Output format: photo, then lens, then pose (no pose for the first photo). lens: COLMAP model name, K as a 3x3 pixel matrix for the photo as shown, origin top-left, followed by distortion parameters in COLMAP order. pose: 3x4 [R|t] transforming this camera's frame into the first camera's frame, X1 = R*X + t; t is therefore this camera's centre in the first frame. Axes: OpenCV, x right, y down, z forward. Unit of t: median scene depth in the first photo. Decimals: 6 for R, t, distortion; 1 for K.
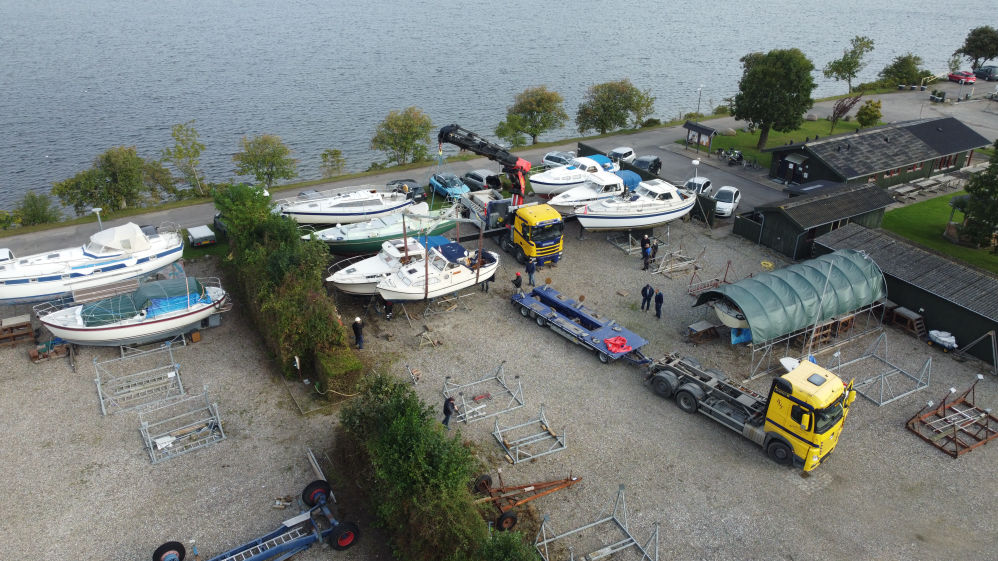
lens RADIAL K [[754.5, 0, 498.1], [0, 754.5, 277.0], [0, 0, 1]] dist [0.006440, -0.010873]
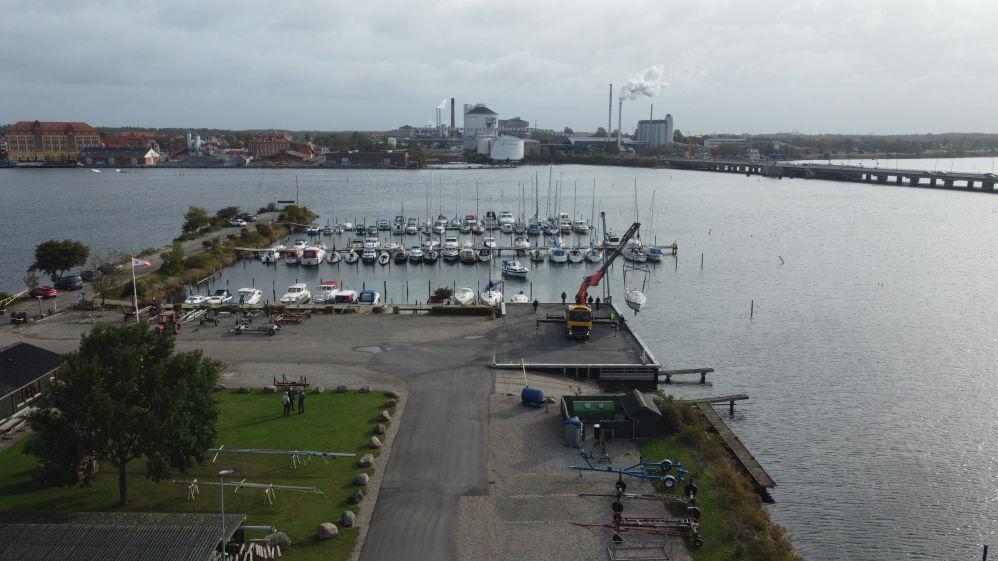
lens RADIAL K [[754.5, 0, 498.1], [0, 754.5, 277.0], [0, 0, 1]] dist [0.006440, -0.010873]
pose [[0.496178, -0.168081, 0.851796, 0.204515], [0.383830, 0.922468, -0.041558, -0.042570], [-0.778769, 0.347565, 0.522223, 0.065266]]
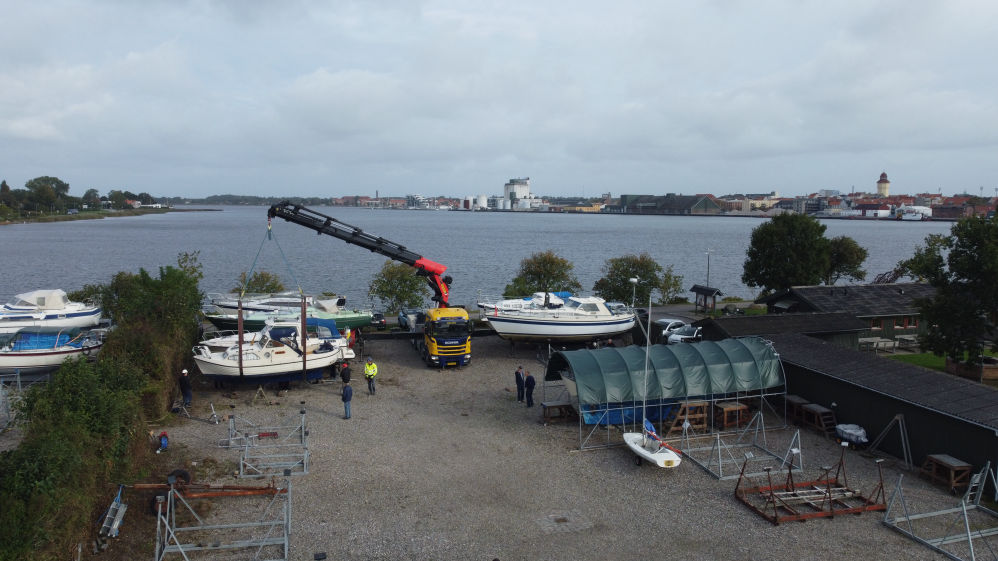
lens RADIAL K [[754.5, 0, 498.1], [0, 754.5, 277.0], [0, 0, 1]] dist [0.006440, -0.010873]
pose [[0.971810, 0.015234, -0.235274, 0.417476], [-0.097679, 0.934253, -0.342974, 0.240415], [0.214580, 0.356287, 0.909404, 0.139633]]
